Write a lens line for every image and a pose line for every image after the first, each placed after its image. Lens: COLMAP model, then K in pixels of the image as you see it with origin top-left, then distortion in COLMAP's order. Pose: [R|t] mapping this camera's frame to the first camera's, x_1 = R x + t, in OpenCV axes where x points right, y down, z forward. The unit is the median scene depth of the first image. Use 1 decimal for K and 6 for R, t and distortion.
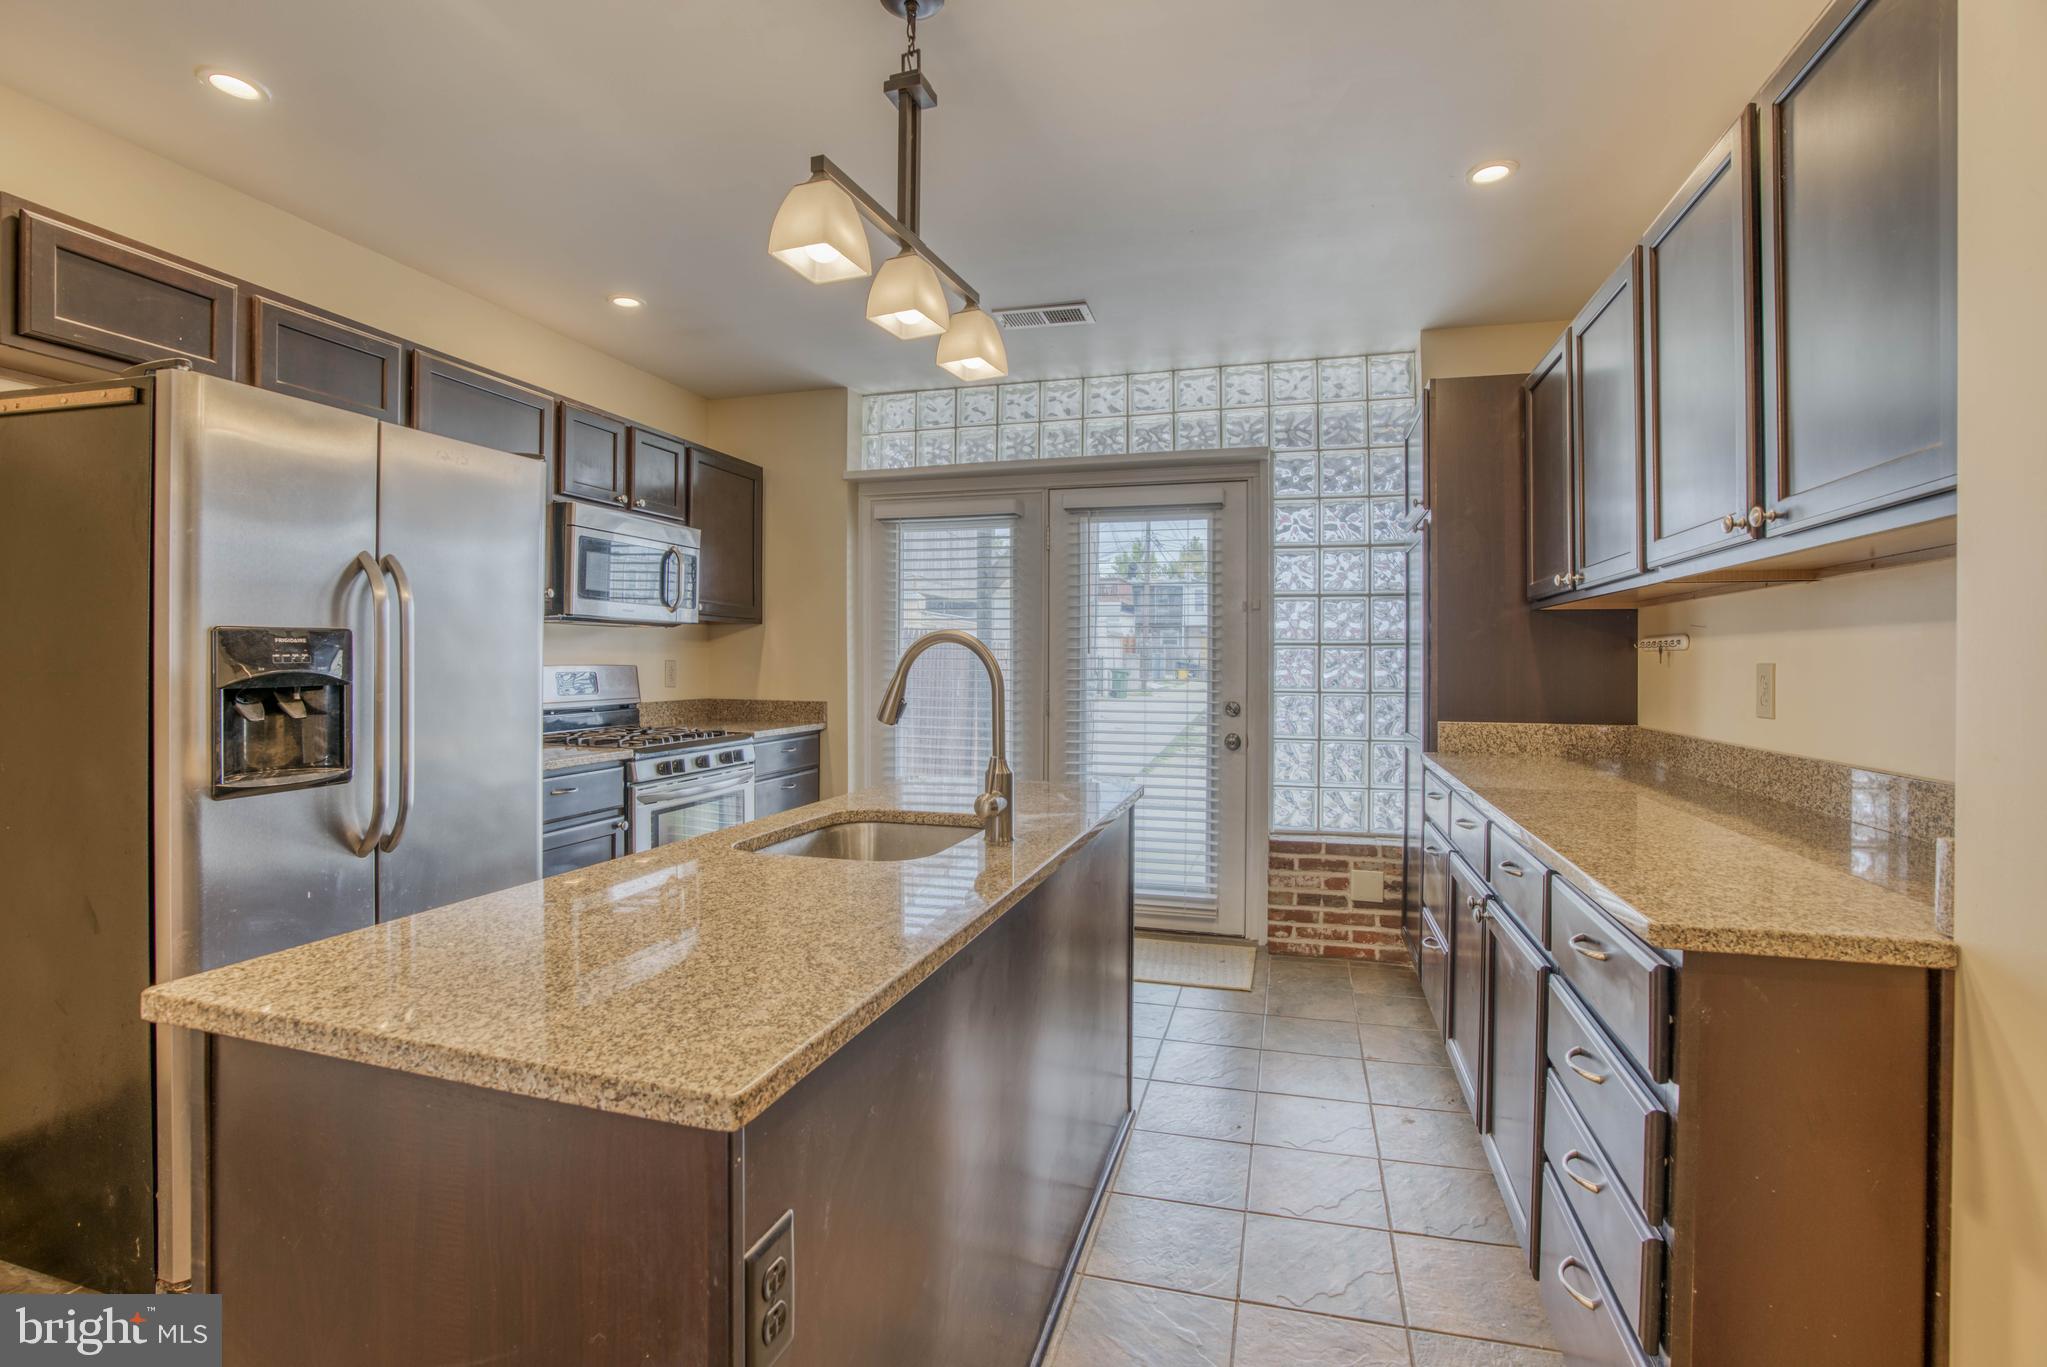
lens RADIAL K [[938.4, 0, 1019.5], [0, 938.4, 664.2], [0, 0, 1]] dist [-0.063497, 0.020443]
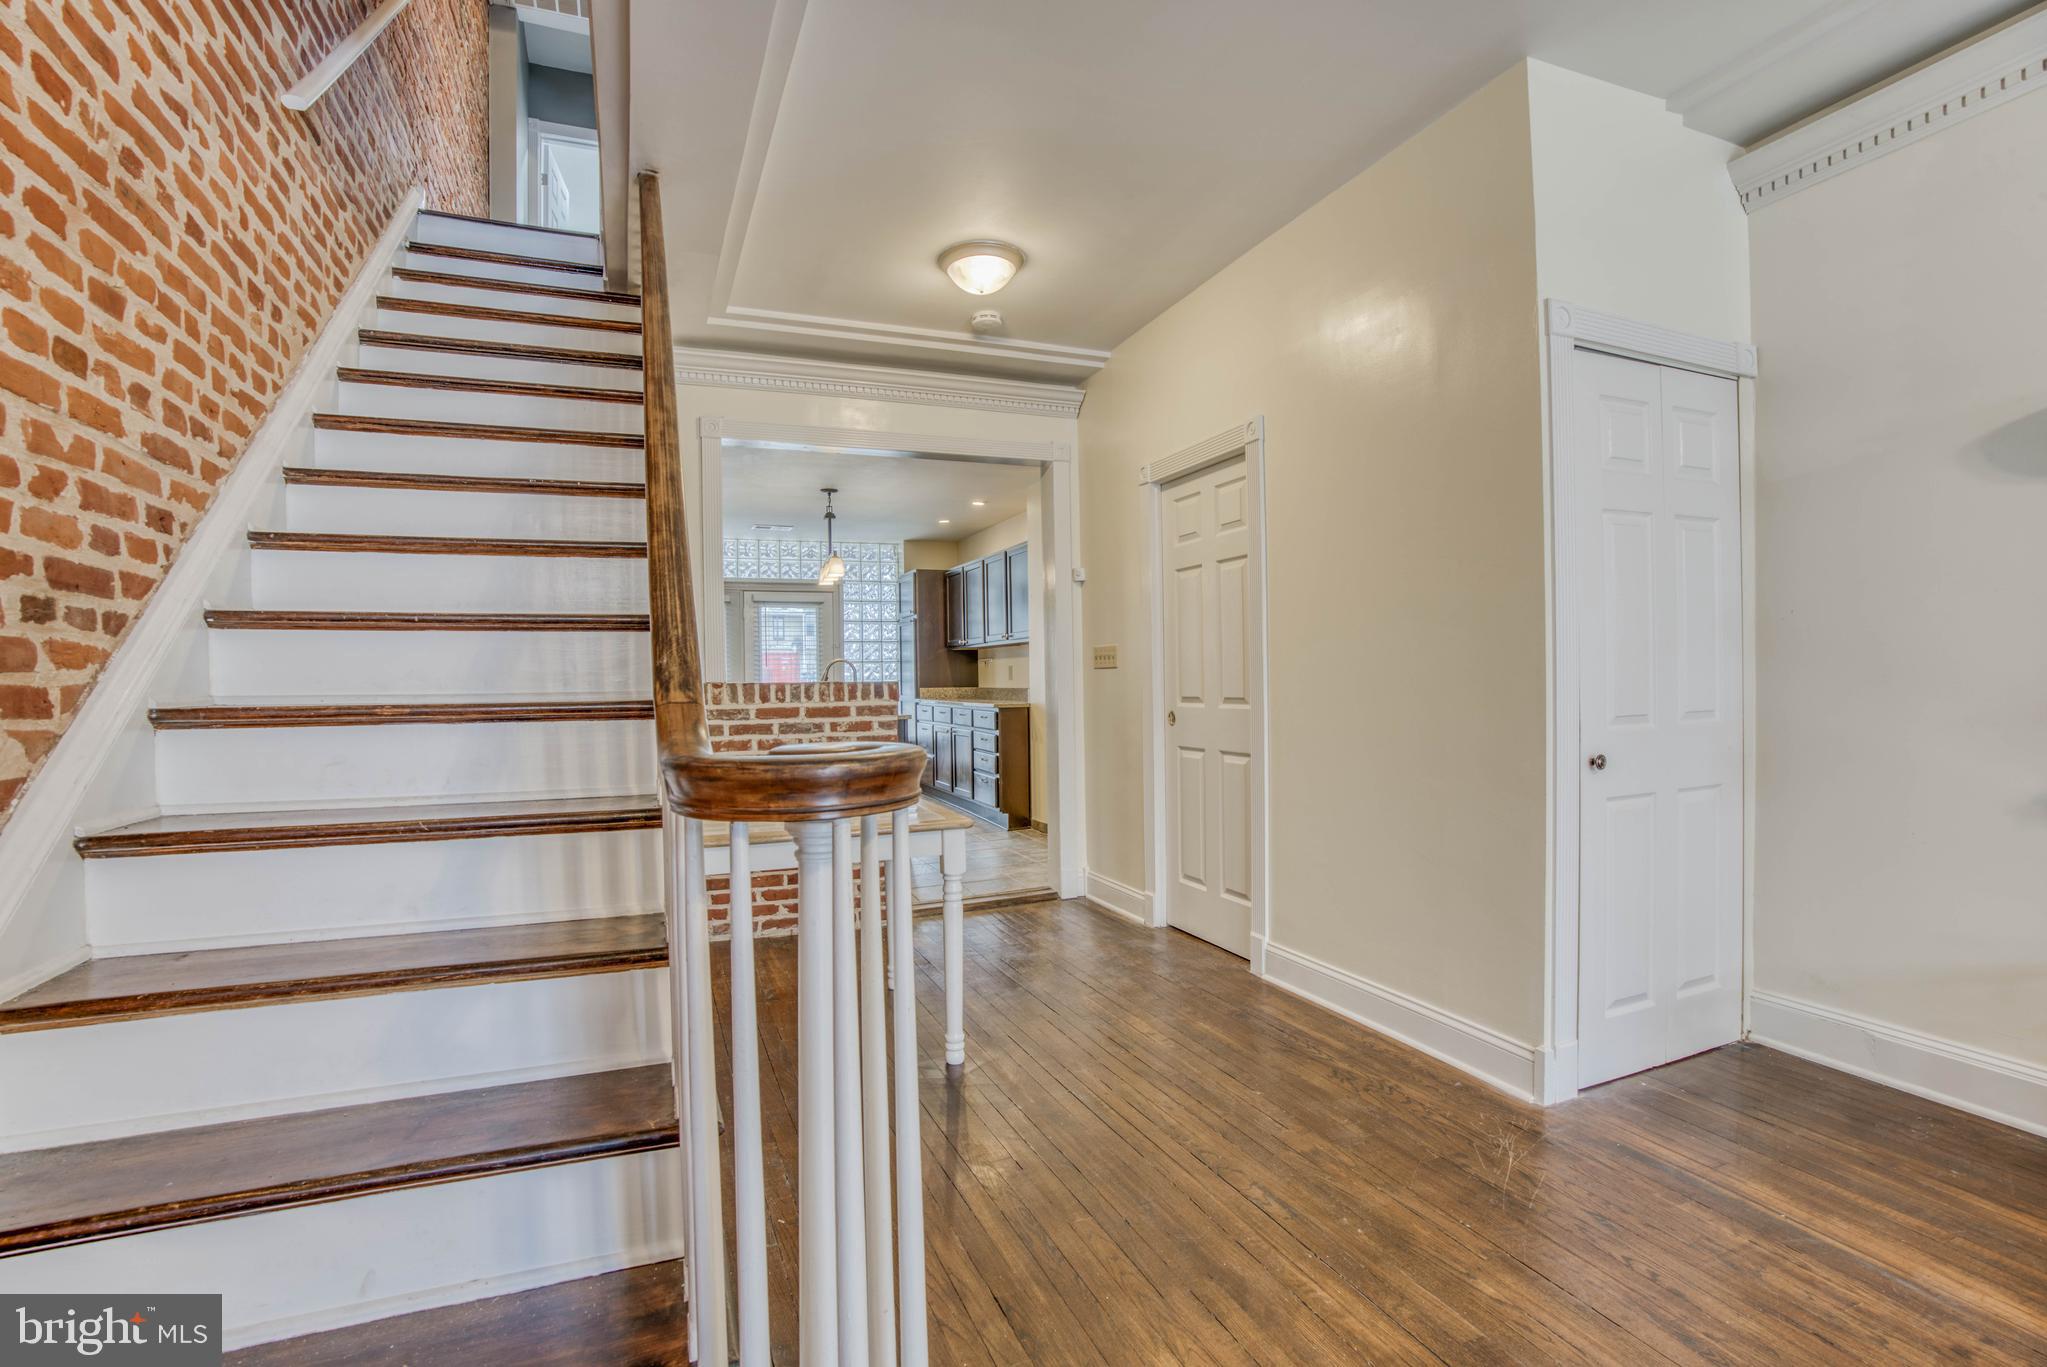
lens RADIAL K [[938.4, 0, 1013.6], [0, 938.4, 689.2], [0, 0, 1]] dist [-0.063497, 0.020443]
pose [[0.780129, -0.024488, 0.625140, -0.911041], [0.018382, 0.999699, 0.016221, 0.017651], [-0.625349, -0.001163, 0.780344, -1.160073]]
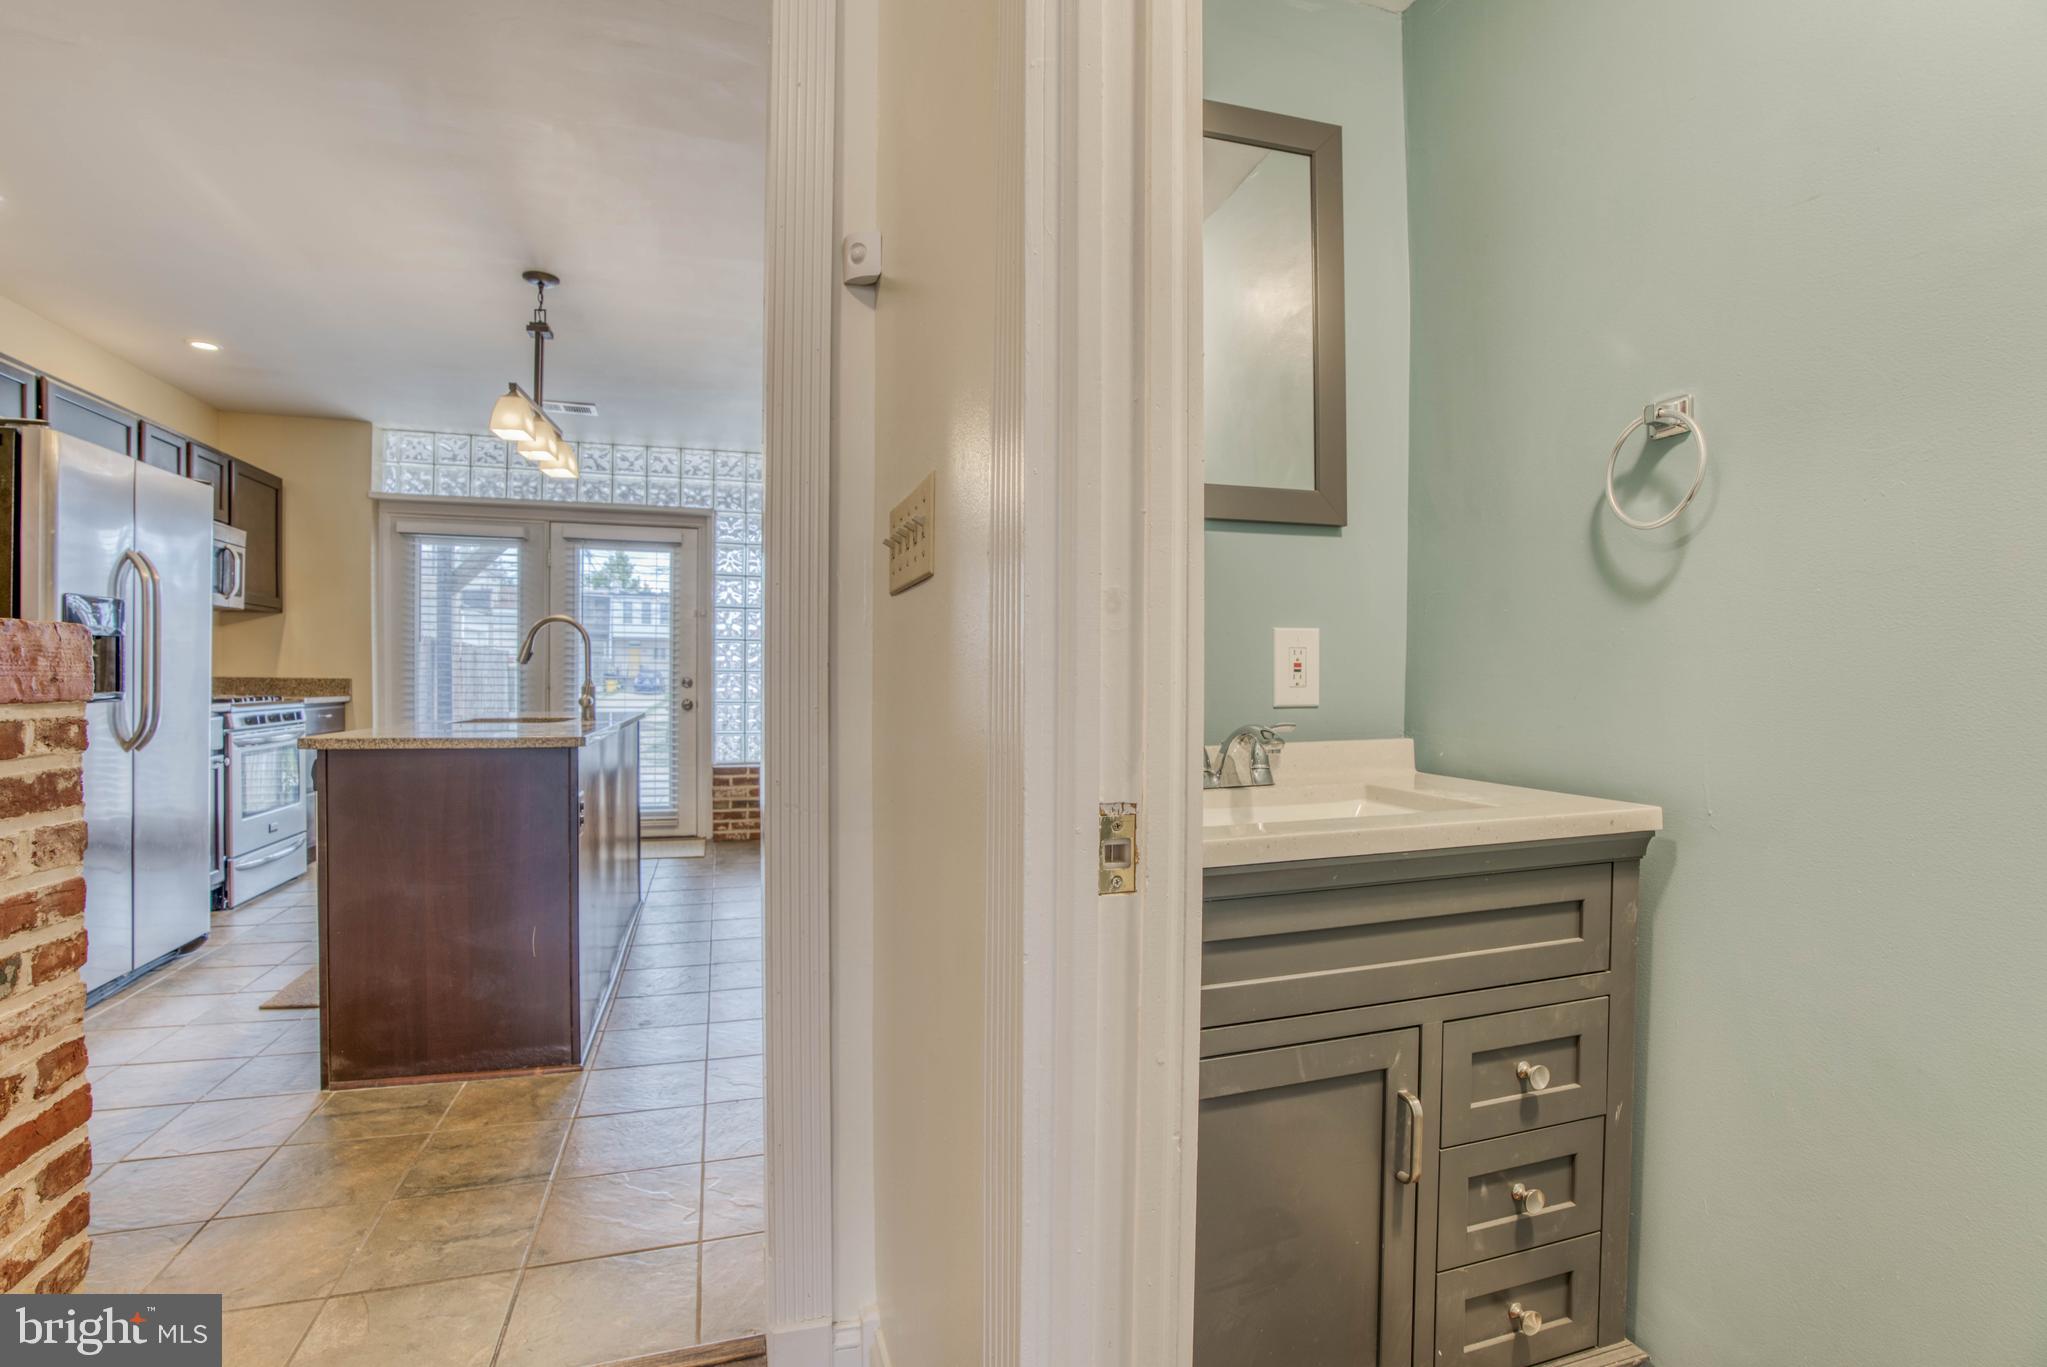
lens RADIAL K [[938.4, 0, 1018.8], [0, 938.4, 696.2], [0, 0, 1]] dist [-0.063497, 0.020443]
pose [[0.823827, -0.006053, 0.566809, -0.183539], [-0.005723, 0.999803, 0.018995, 0.040557], [-0.566812, -0.018893, 0.823630, -0.536643]]
